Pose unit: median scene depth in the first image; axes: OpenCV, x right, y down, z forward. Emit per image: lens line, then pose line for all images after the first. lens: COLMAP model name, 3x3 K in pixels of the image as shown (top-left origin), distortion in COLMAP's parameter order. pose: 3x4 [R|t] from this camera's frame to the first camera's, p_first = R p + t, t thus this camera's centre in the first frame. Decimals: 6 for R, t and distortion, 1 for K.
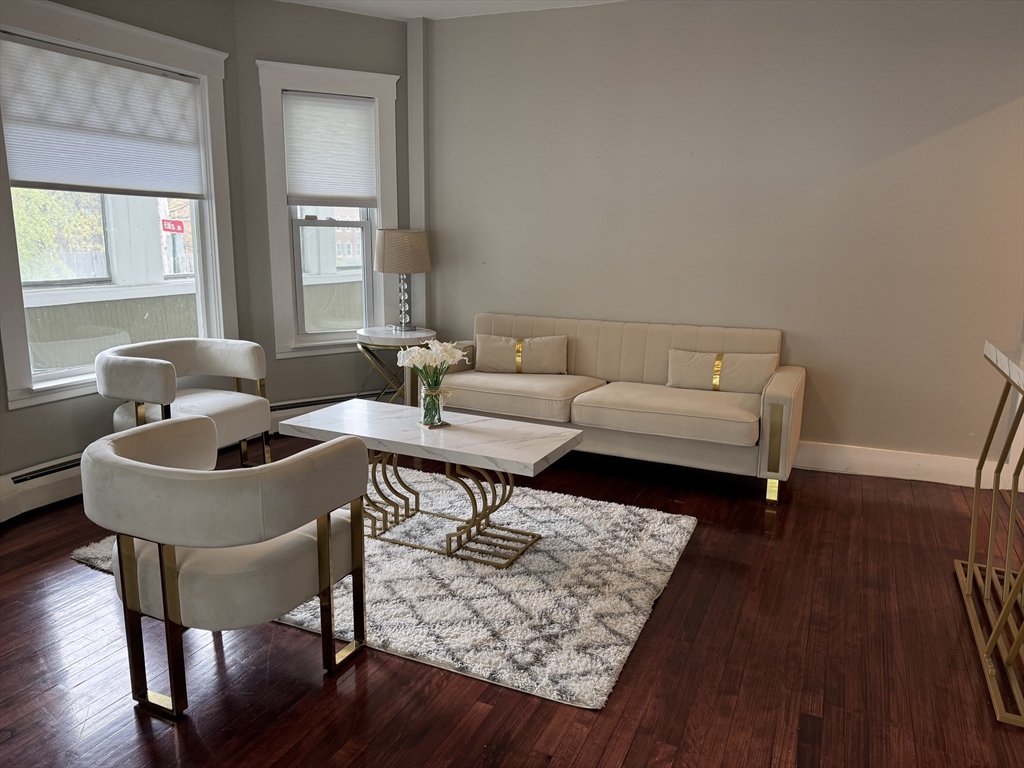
lens RADIAL K [[703.5, 0, 512.0], [0, 703.5, 384.0], [0, 0, 1]] dist [0.068280, -0.097273]
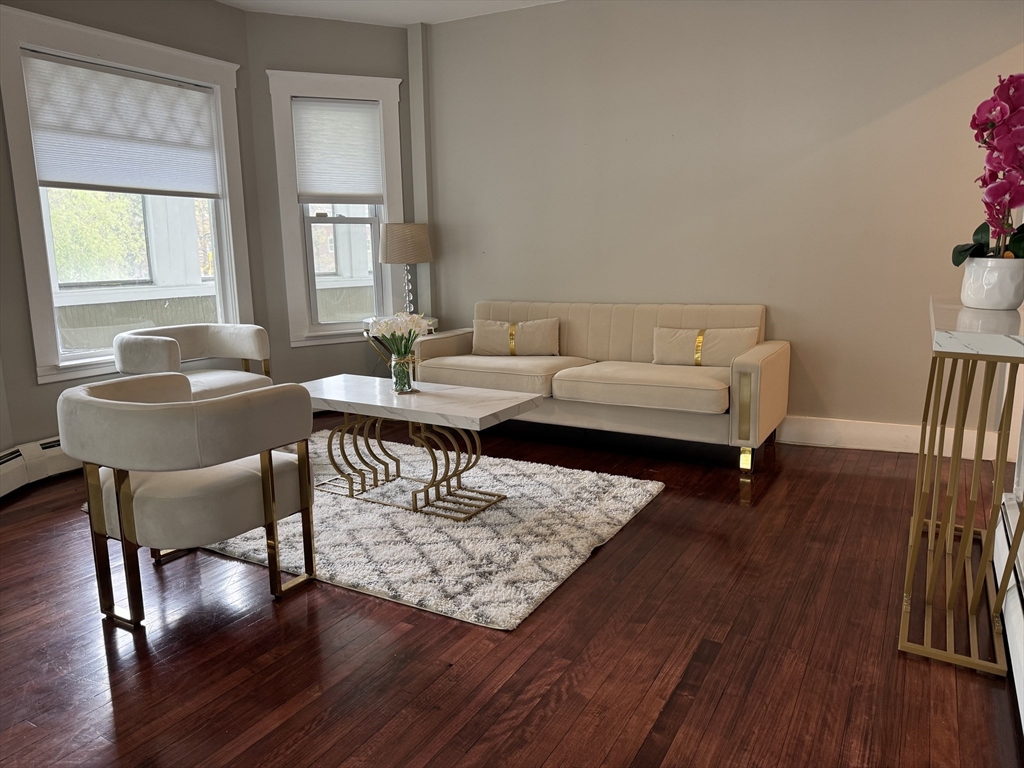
lens RADIAL K [[701.7, 0, 508.5], [0, 701.7, 388.2], [0, 0, 1]] dist [0.082699, -0.123705]
pose [[0.994702, -0.011693, -0.102131, 0.138851], [0.009813, 0.999773, -0.018888, 0.067018], [0.102328, 0.017786, 0.994592, -0.041194]]
